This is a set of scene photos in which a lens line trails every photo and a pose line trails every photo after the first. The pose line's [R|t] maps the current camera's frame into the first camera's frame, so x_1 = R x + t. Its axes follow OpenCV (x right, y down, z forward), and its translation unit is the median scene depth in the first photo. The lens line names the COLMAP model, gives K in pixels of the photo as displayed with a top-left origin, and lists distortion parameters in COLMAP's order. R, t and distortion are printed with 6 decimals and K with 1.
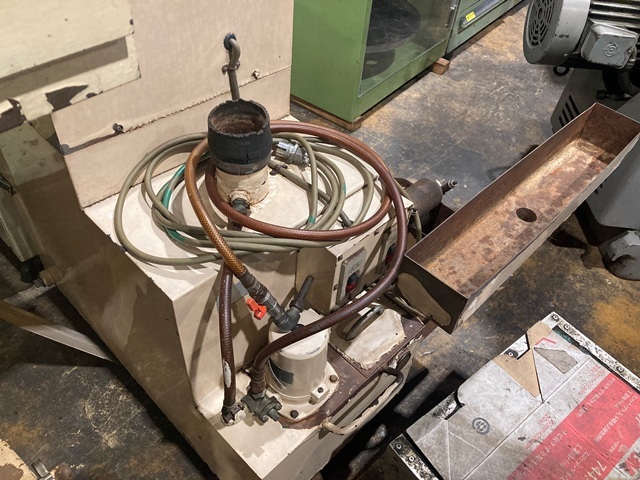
lens RADIAL K [[525.9, 0, 320.5], [0, 525.9, 242.6], [0, 0, 1]] dist [0.040918, -0.041555]
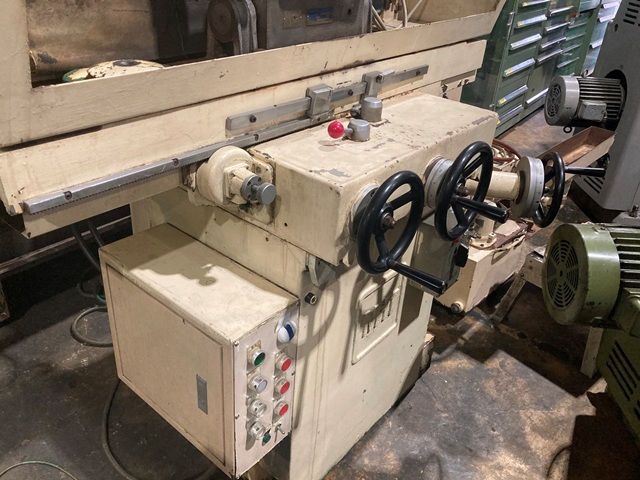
lens RADIAL K [[525.9, 0, 317.8], [0, 525.9, 236.9], [0, 0, 1]] dist [0.040918, -0.041555]
pose [[0.999487, -0.031528, 0.005606, -0.592207], [0.031856, 0.961119, -0.274293, 0.689437], [0.003259, 0.274330, 0.961630, -0.910741]]
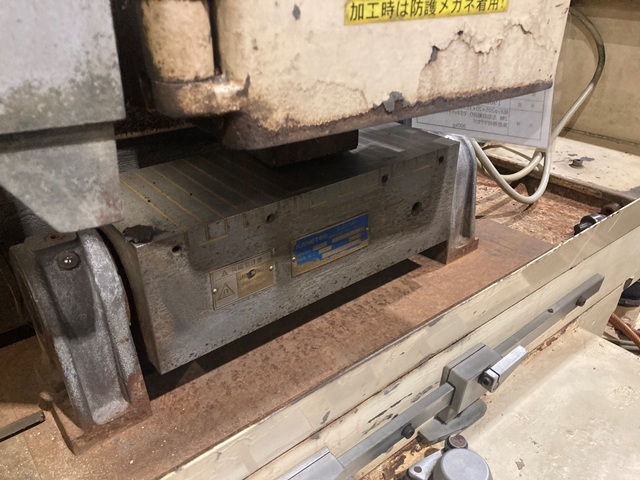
lens RADIAL K [[525.9, 0, 316.5], [0, 525.9, 238.9], [0, 0, 1]] dist [0.040918, -0.041555]
pose [[0.979849, 0.005806, -0.199653, -0.504695], [-0.067434, 0.950504, -0.303308, 0.143421], [0.188010, 0.310660, 0.931742, -0.443599]]
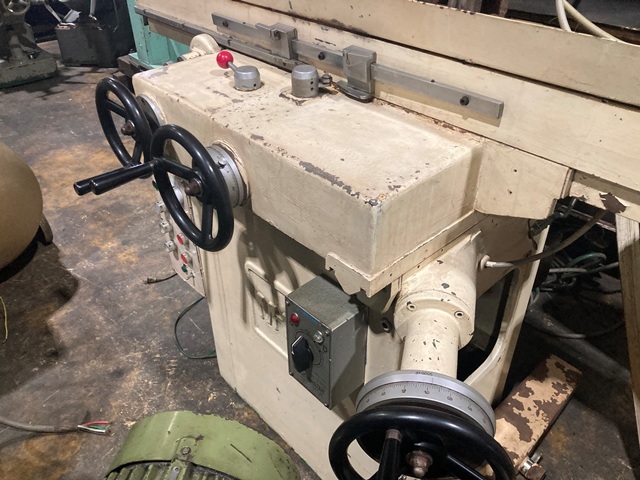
lens RADIAL K [[525.9, 0, 317.5], [0, 525.9, 243.0], [0, 0, 1]] dist [0.040918, -0.041555]
pose [[-0.104230, 0.530993, -0.840941, 0.304157], [-0.715980, 0.546813, 0.434014, -0.032150], [0.690296, 0.647335, 0.323186, -0.105216]]
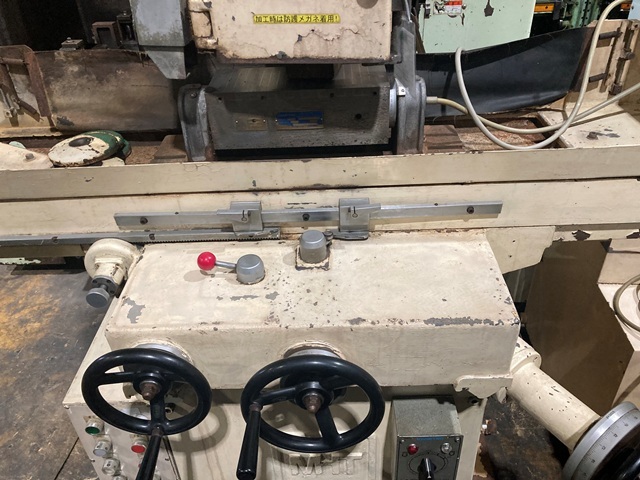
lens RADIAL K [[525.9, 0, 320.8], [0, 525.9, 240.0], [0, 0, 1]] dist [0.040918, -0.041555]
pose [[0.645932, 0.350161, -0.678351, 0.063807], [-0.481174, 0.876607, -0.005679, 0.180070], [0.592658, 0.330073, 0.734716, -0.598539]]
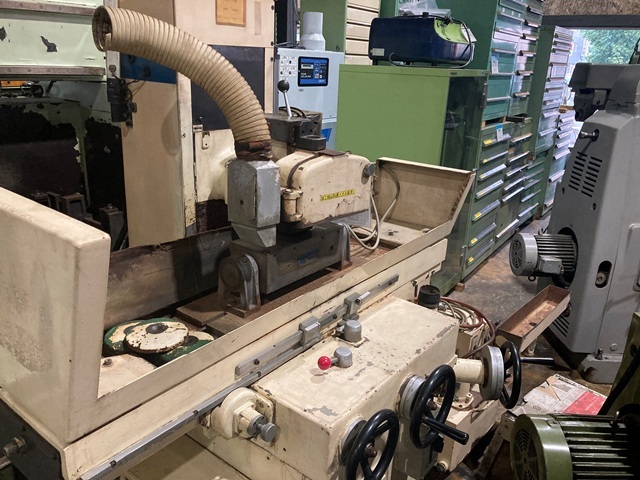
lens RADIAL K [[525.9, 0, 323.2], [0, 525.9, 242.0], [0, 0, 1]] dist [0.040918, -0.041555]
pose [[0.997360, -0.055720, 0.046562, -0.589903], [0.070613, 0.893727, -0.443020, 0.534716], [-0.016929, 0.445138, 0.895302, -1.184108]]
